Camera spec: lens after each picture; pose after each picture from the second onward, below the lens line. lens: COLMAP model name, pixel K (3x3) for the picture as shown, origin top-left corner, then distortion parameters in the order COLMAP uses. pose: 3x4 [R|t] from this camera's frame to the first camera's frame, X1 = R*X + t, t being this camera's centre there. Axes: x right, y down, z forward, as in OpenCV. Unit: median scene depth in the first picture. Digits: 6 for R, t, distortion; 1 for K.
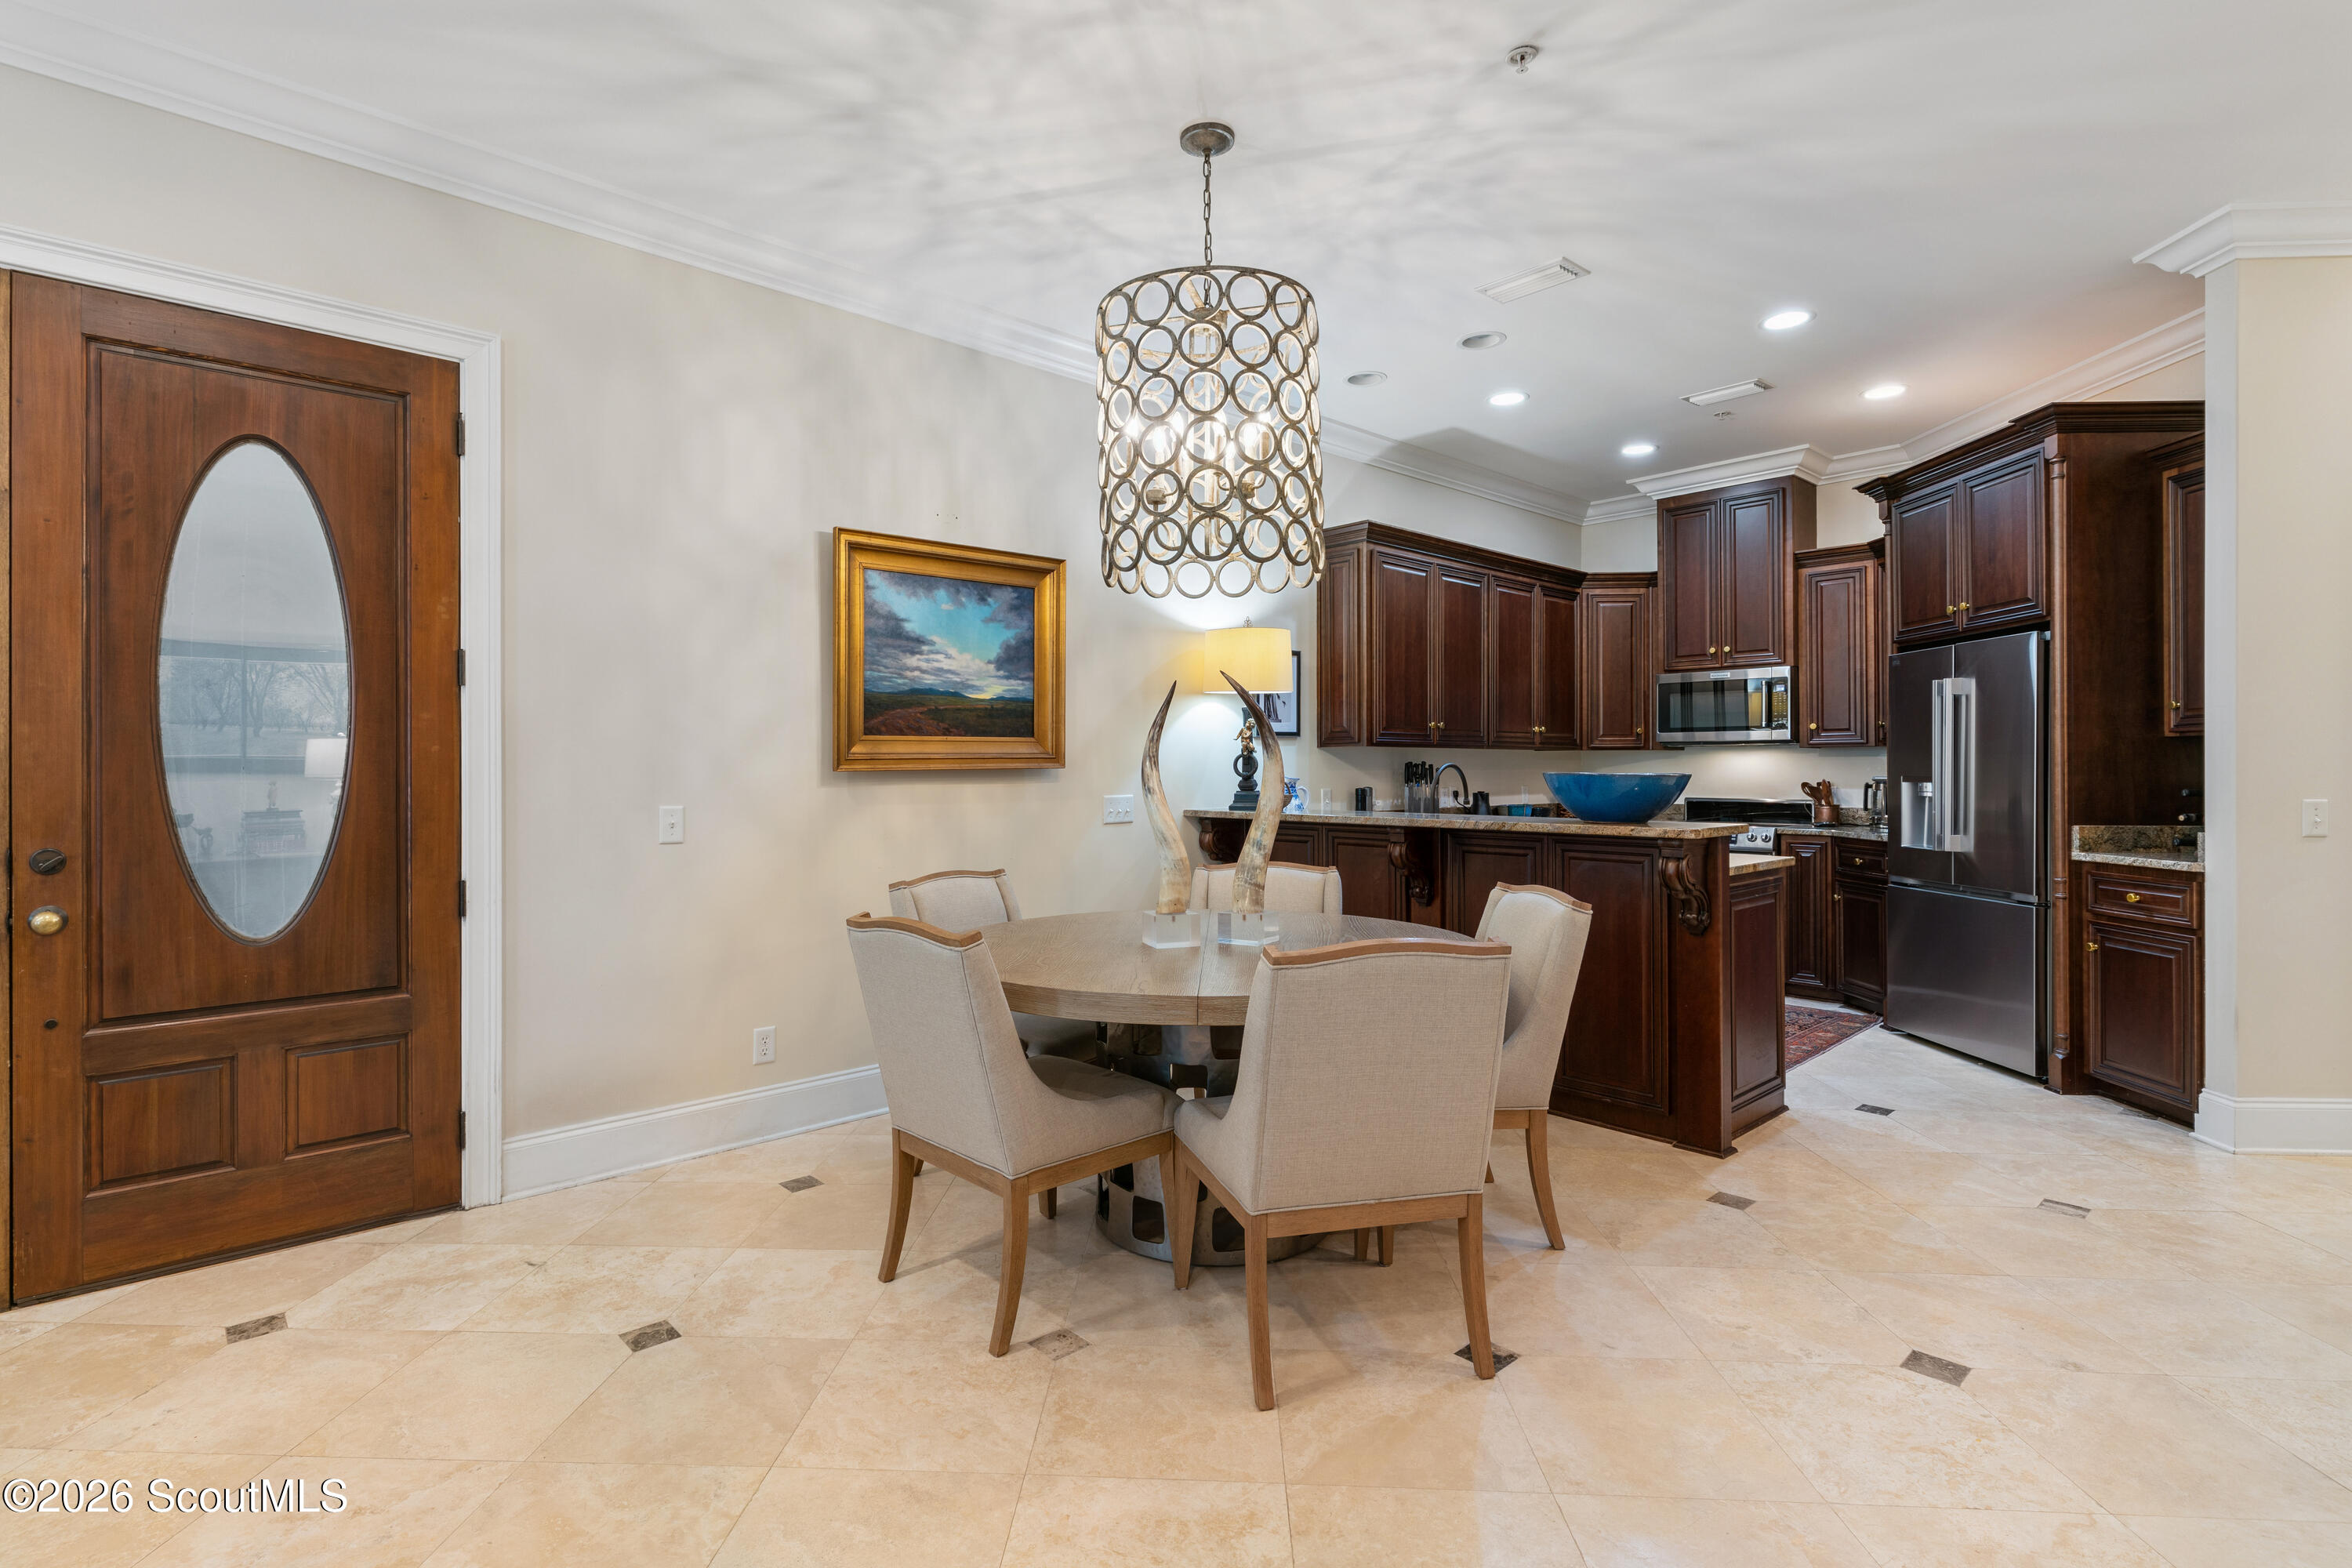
lens RADIAL K [[1113.2, 0, 1155.1], [0, 1113.2, 762.2], [0, 0, 1]] dist [-0.001311, 0.000581]
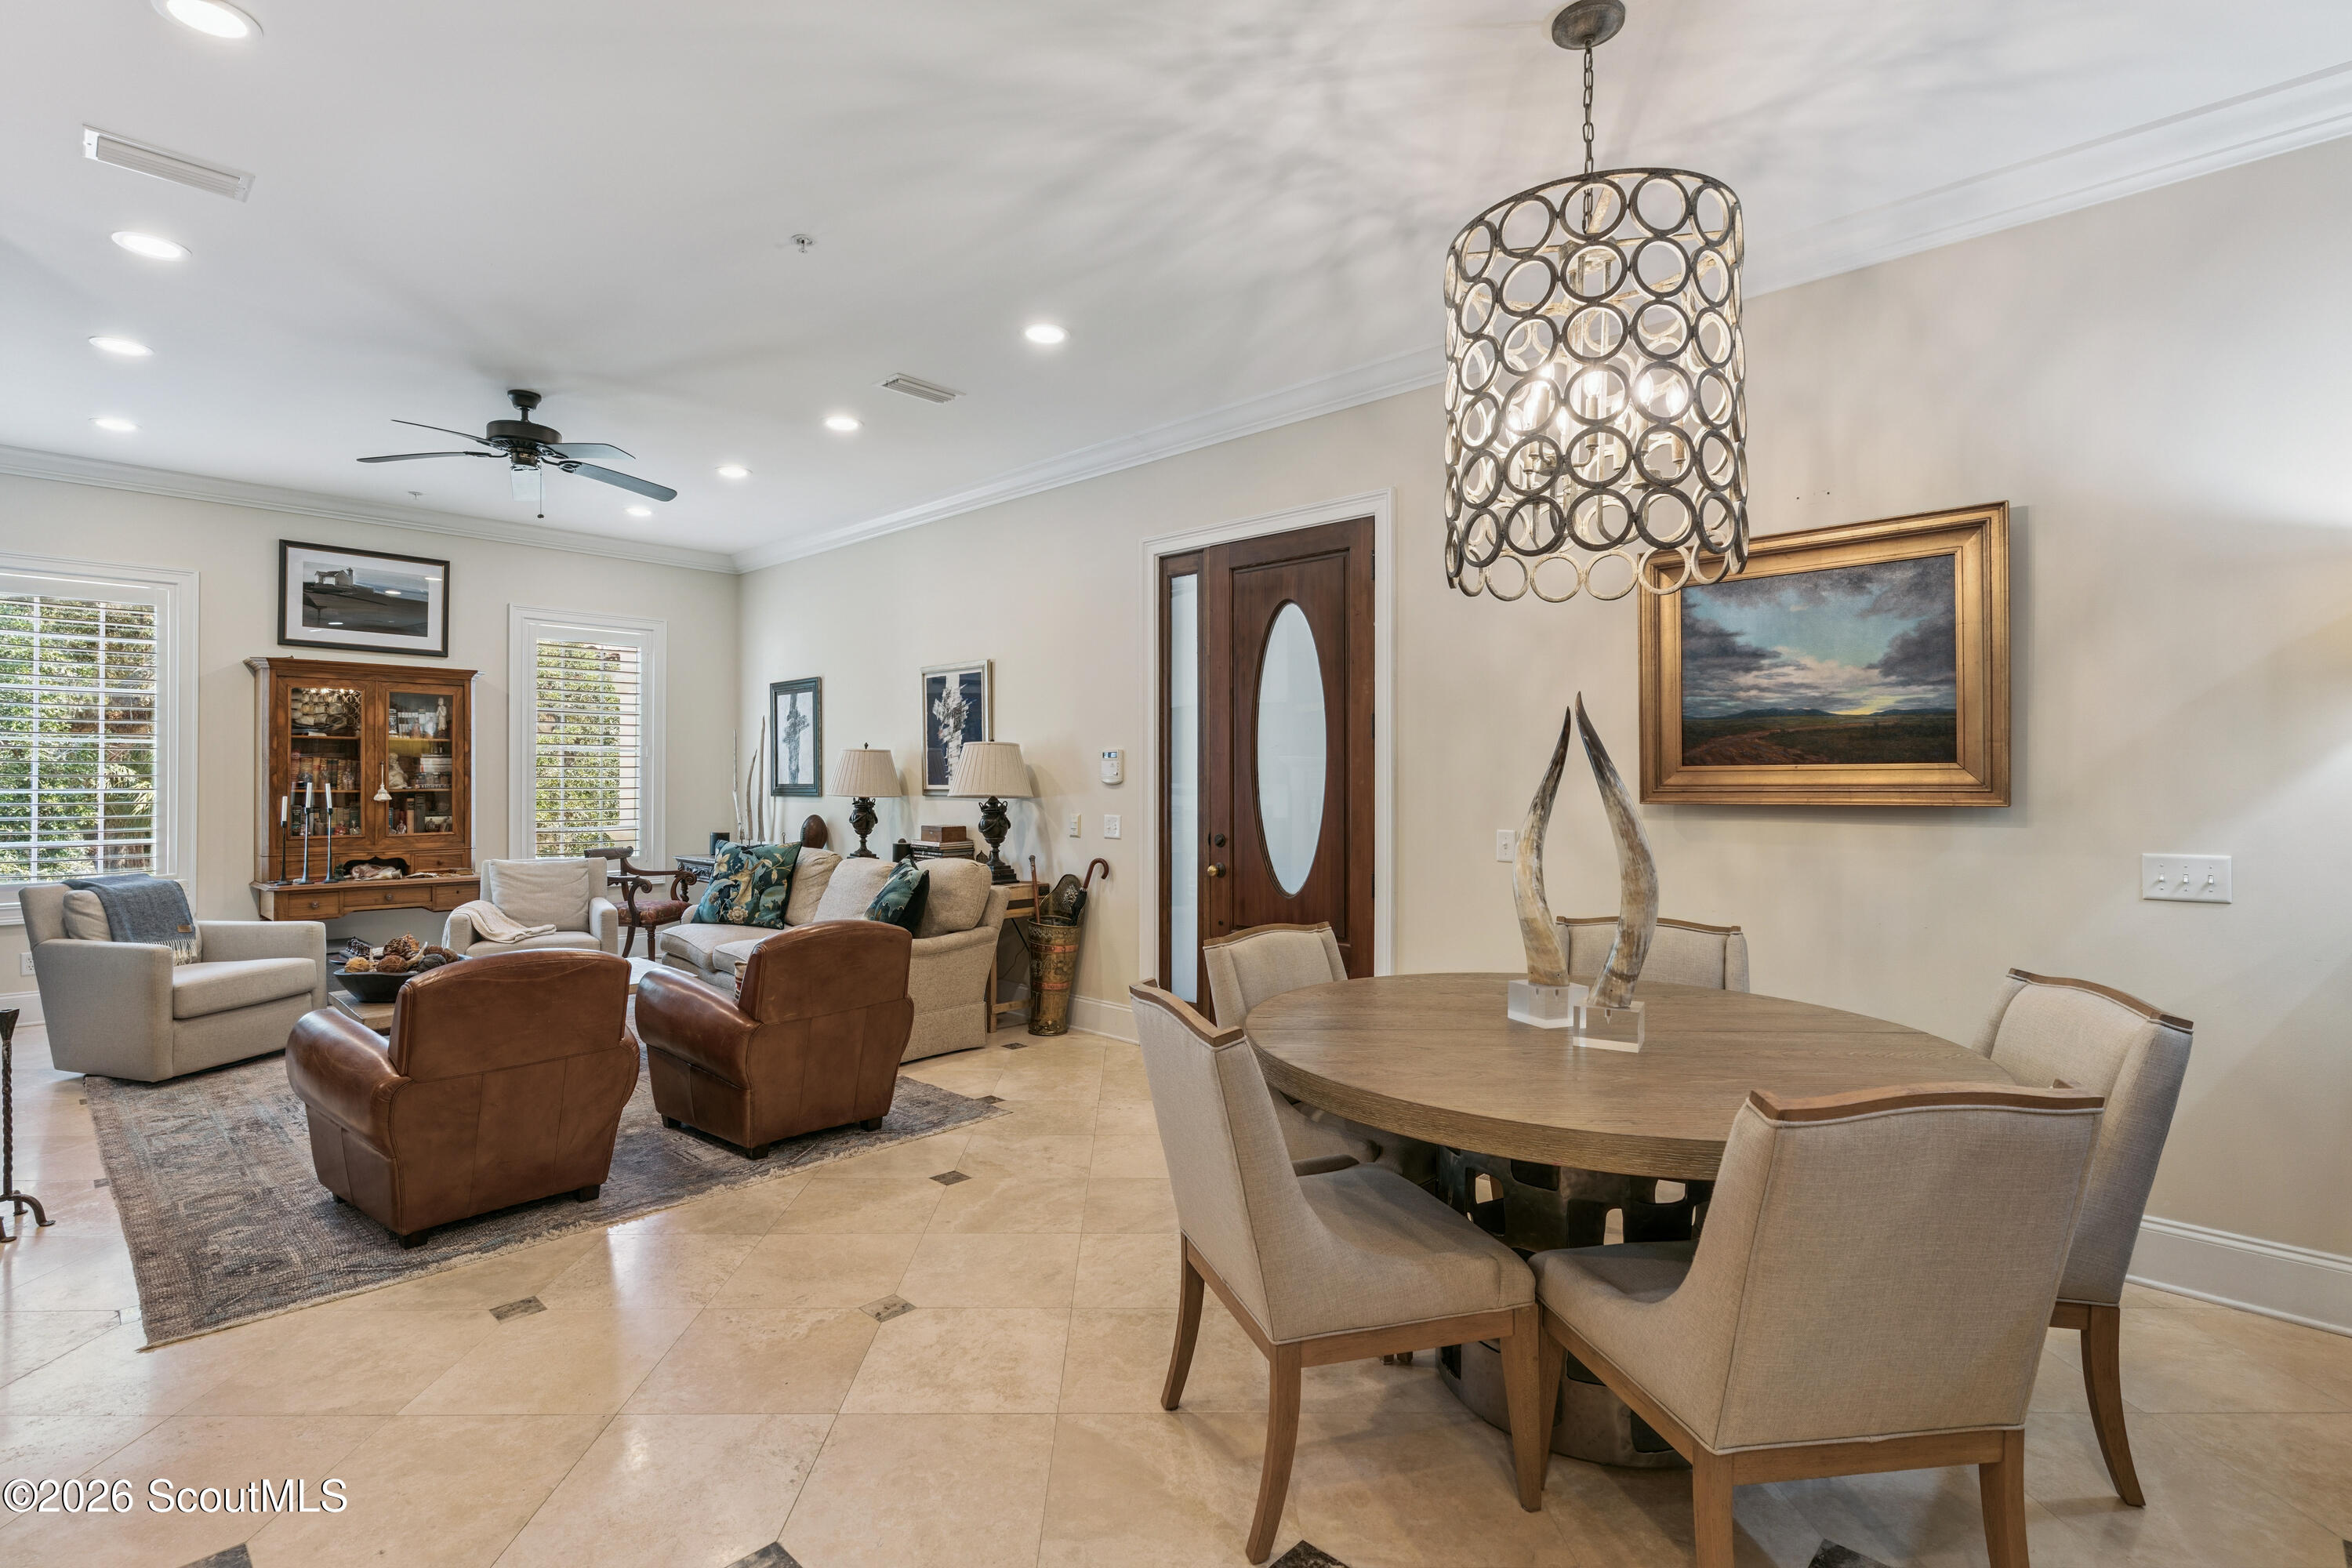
lens RADIAL K [[1113.2, 0, 1159.1], [0, 1113.2, 774.1], [0, 0, 1]] dist [-0.001311, 0.000581]
pose [[0.067108, 0.000868, -0.997745, 0.594362], [0.004255, 0.999990, 0.001156, -0.018949], [0.997737, -0.004323, 0.067104, 0.464109]]
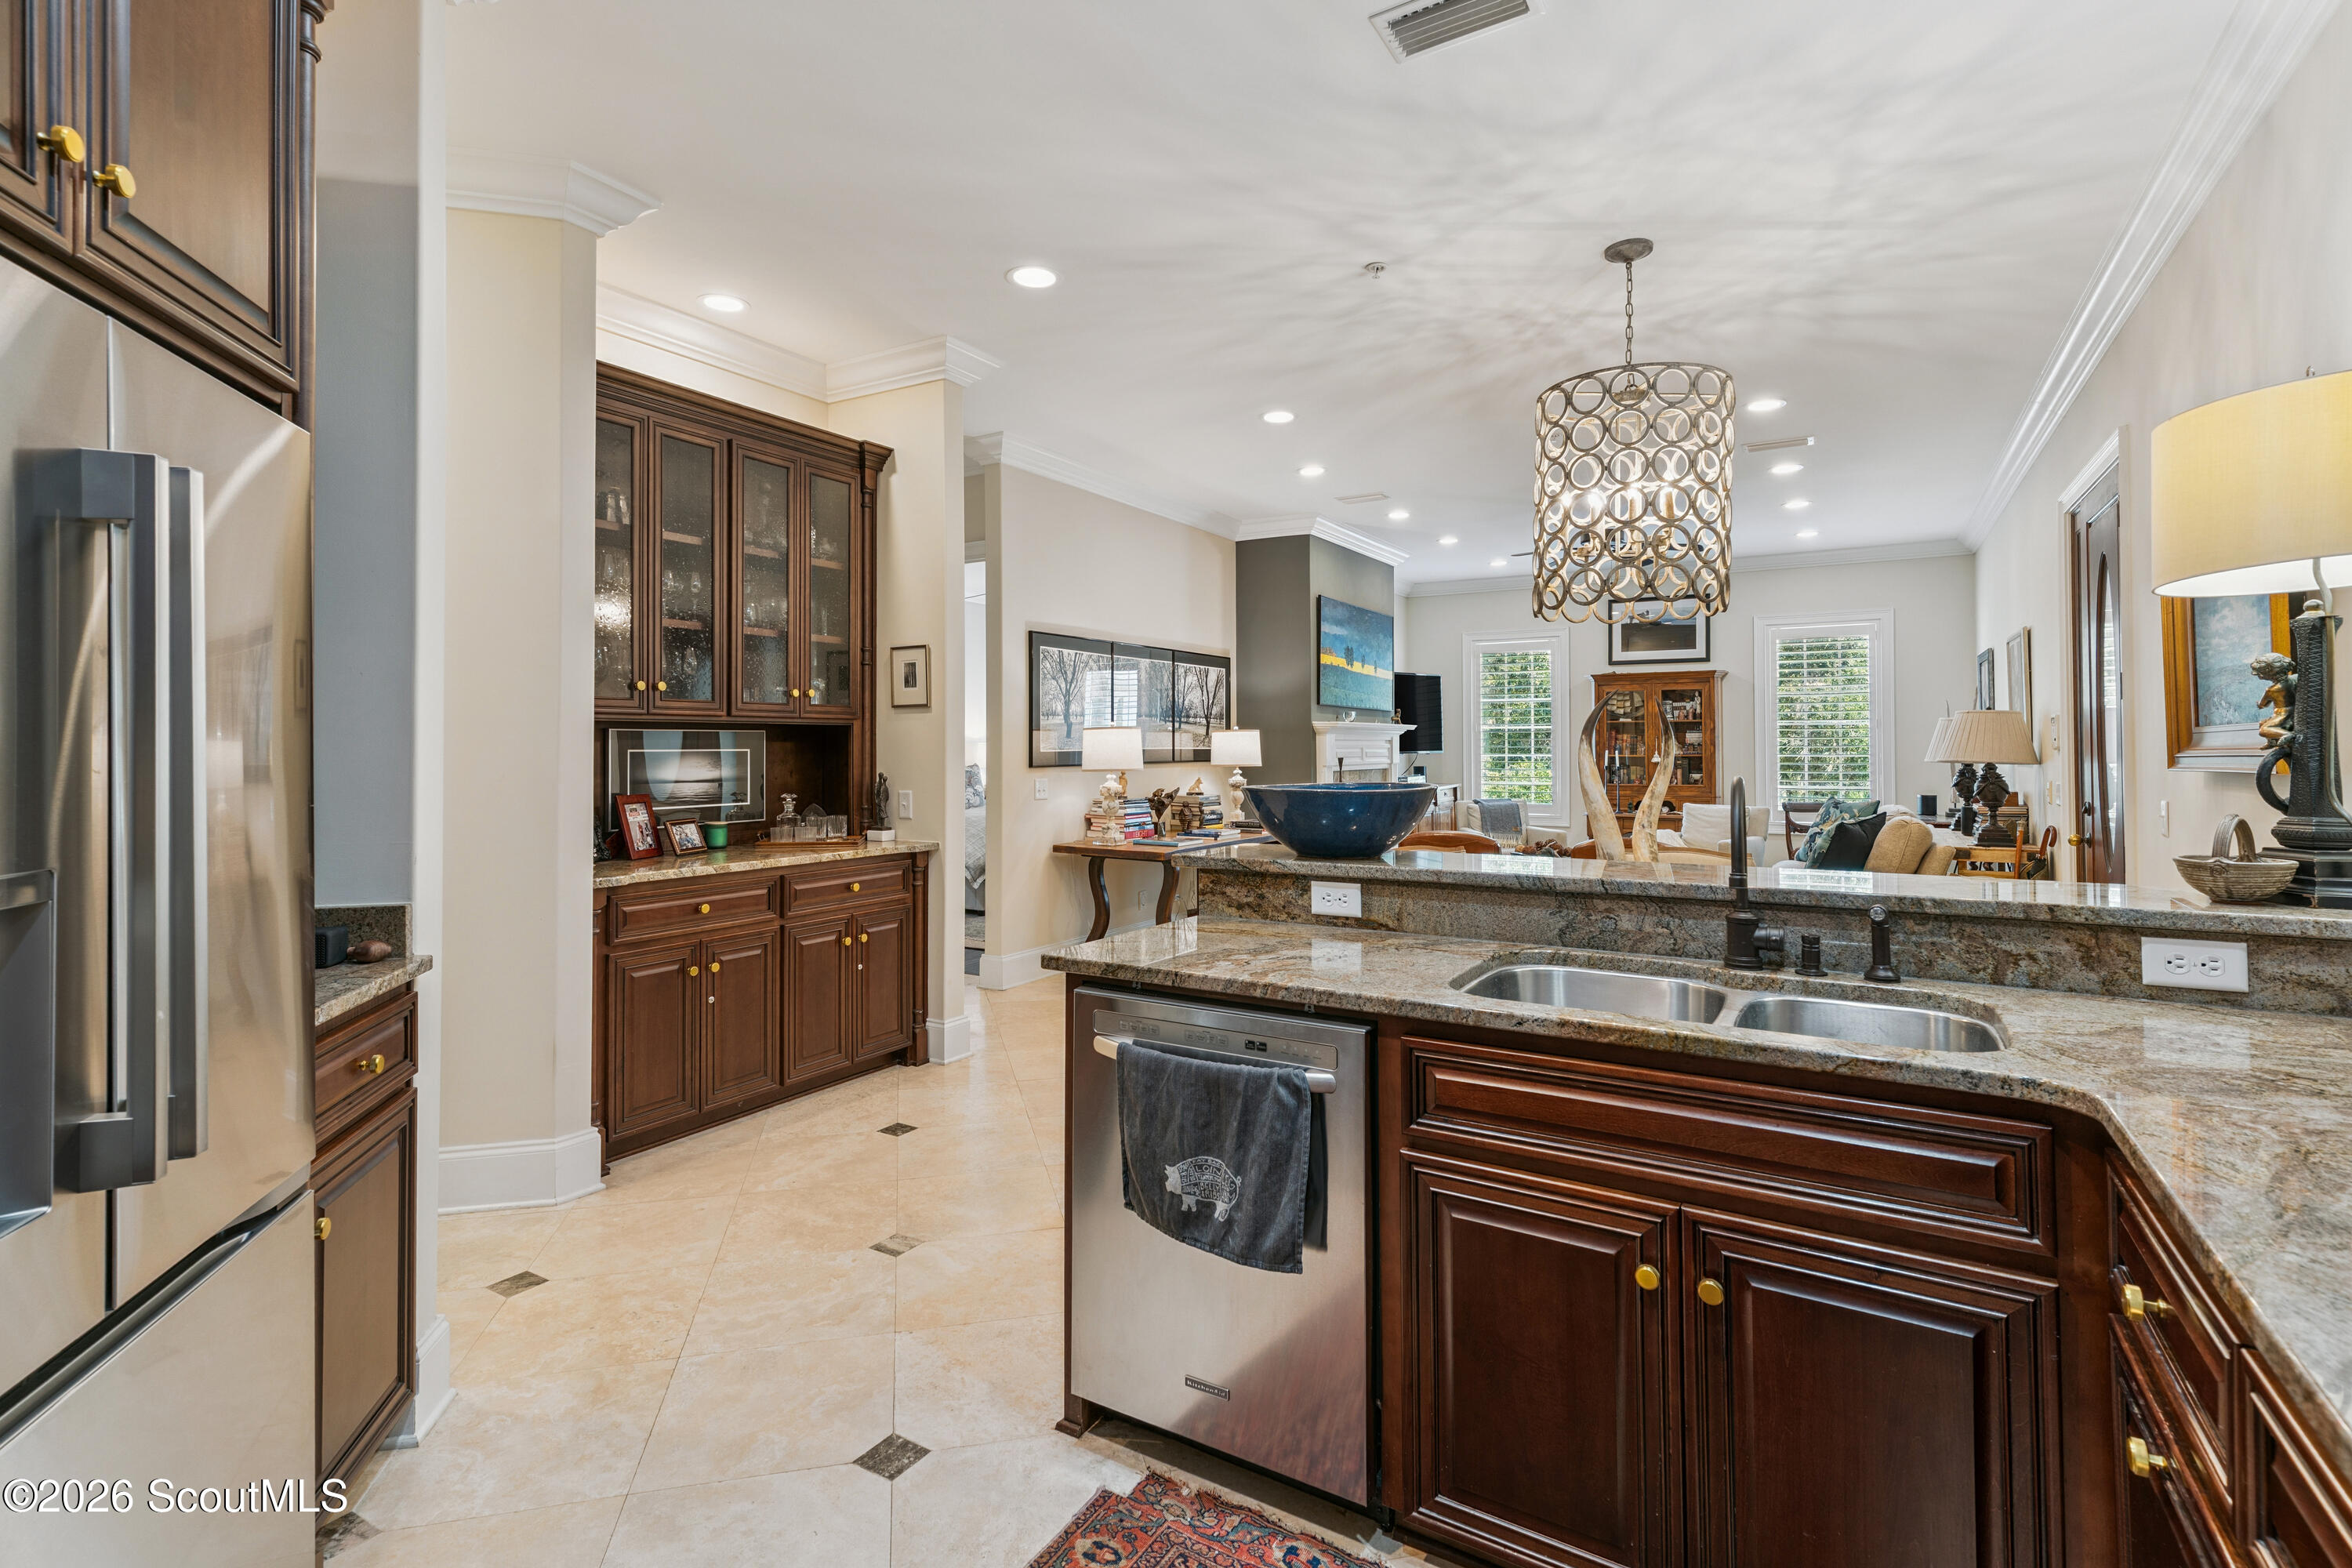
lens RADIAL K [[1113.2, 0, 1148.7], [0, 1113.2, 743.4], [0, 0, 1]] dist [-0.001311, 0.000581]
pose [[-0.962427, 0.006094, -0.271471, 0.641152], [0.009227, 0.999905, -0.010266, -0.010280], [0.271383, -0.012385, -0.962392, 1.463904]]
